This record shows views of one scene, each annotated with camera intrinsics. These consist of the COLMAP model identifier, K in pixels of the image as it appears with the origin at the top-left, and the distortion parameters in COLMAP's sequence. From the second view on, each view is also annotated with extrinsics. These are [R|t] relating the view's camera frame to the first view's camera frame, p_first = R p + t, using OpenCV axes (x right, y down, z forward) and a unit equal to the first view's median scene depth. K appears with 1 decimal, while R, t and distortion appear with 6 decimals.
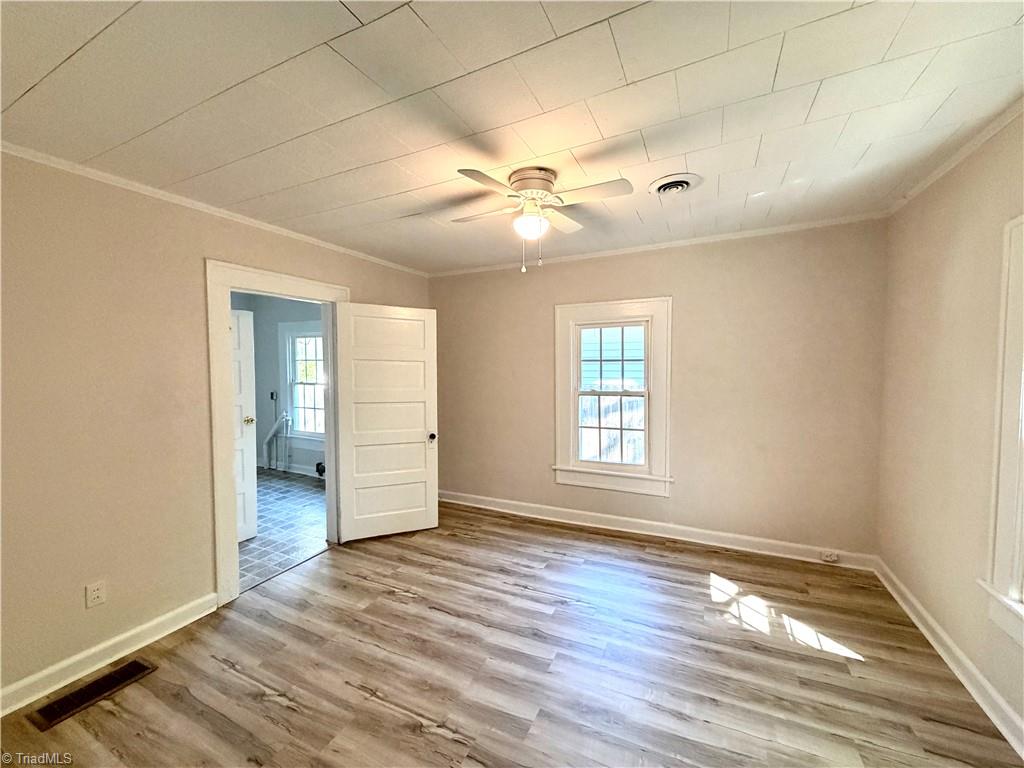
lens RADIAL K [[409.4, 0, 510.5], [0, 409.4, 383.9], [0, 0, 1]] dist [0.001188, -0.000083]
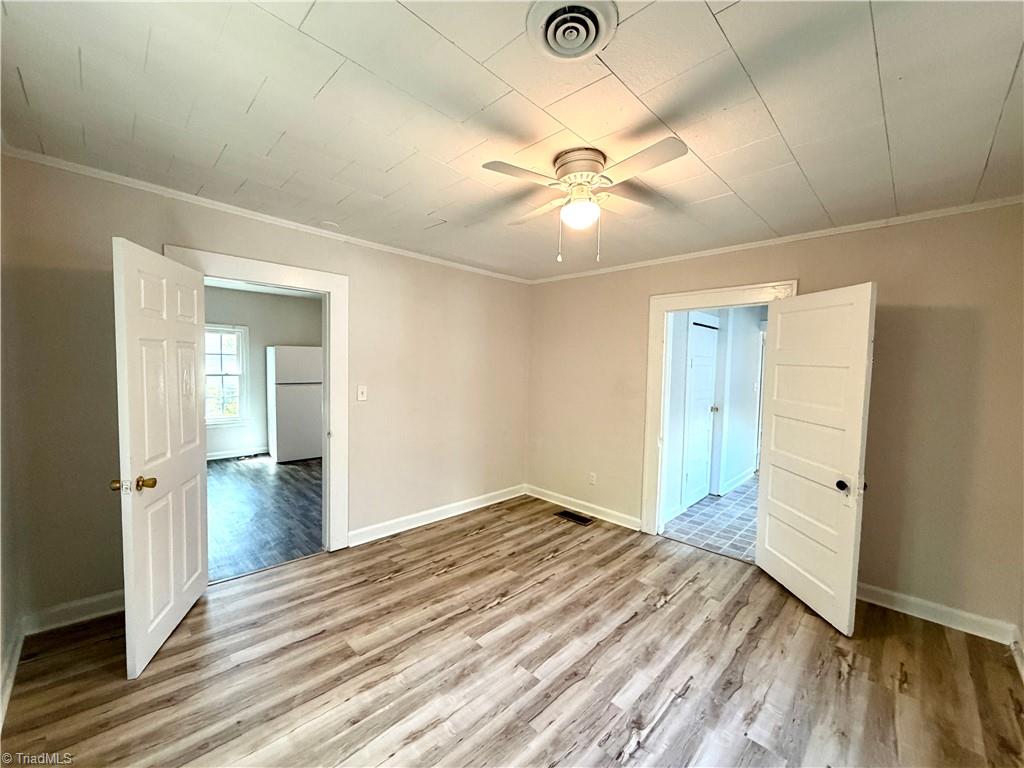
lens RADIAL K [[409.4, 0, 510.5], [0, 409.4, 383.9], [0, 0, 1]] dist [0.001188, -0.000083]
pose [[-0.324992, 0.041878, -0.944789, 0.825484], [-0.068832, 0.995322, 0.067794, -0.051980], [0.943208, 0.087064, -0.320589, 0.995107]]
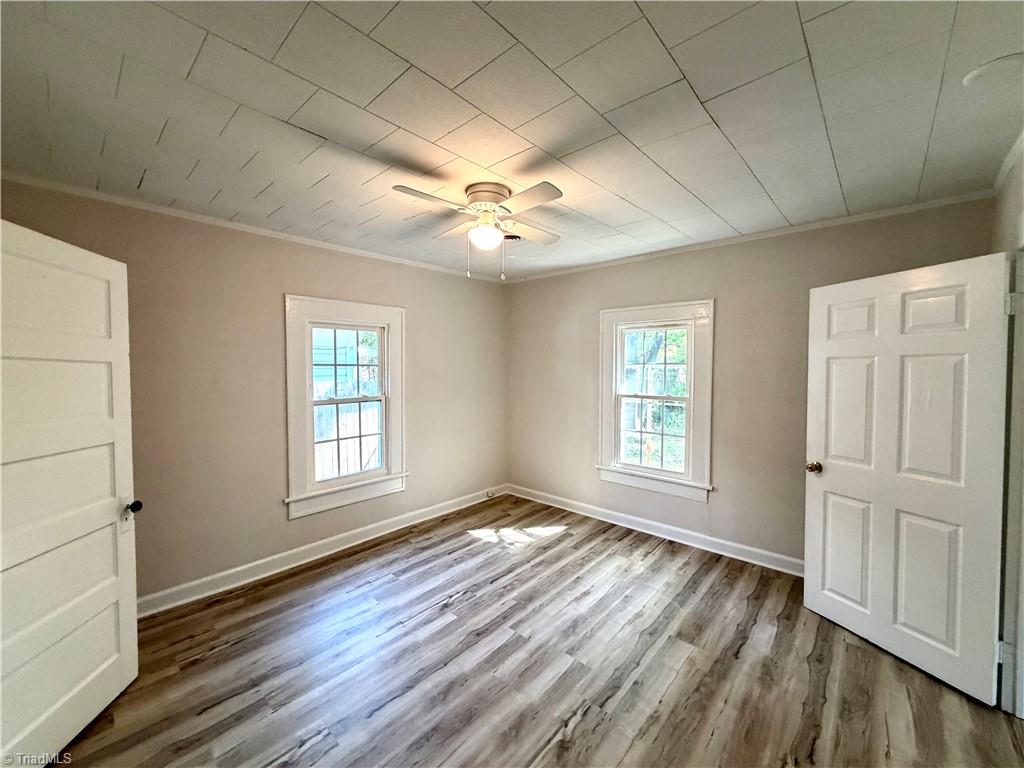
lens RADIAL K [[409.4, 0, 510.5], [0, 409.4, 383.9], [0, 0, 1]] dist [0.001188, -0.000083]
pose [[0.281669, -0.032981, 0.958945, -0.794014], [0.042304, 0.998864, 0.021928, -0.028049], [-0.958579, 0.034391, 0.282745, 0.557094]]
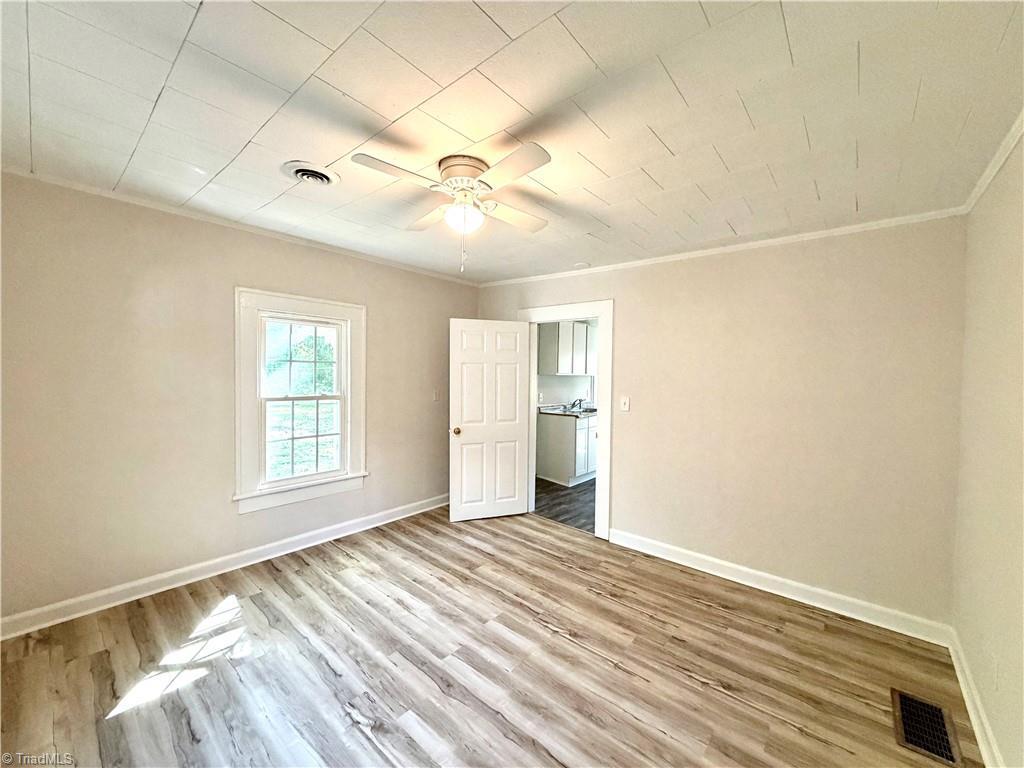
lens RADIAL K [[409.4, 0, 510.5], [0, 409.4, 383.9], [0, 0, 1]] dist [0.001188, -0.000083]
pose [[-0.967342, -0.022258, 0.252494, -0.240950], [-0.003118, 0.997107, 0.075950, -0.075176], [-0.253454, 0.072683, -0.964613, 1.586676]]
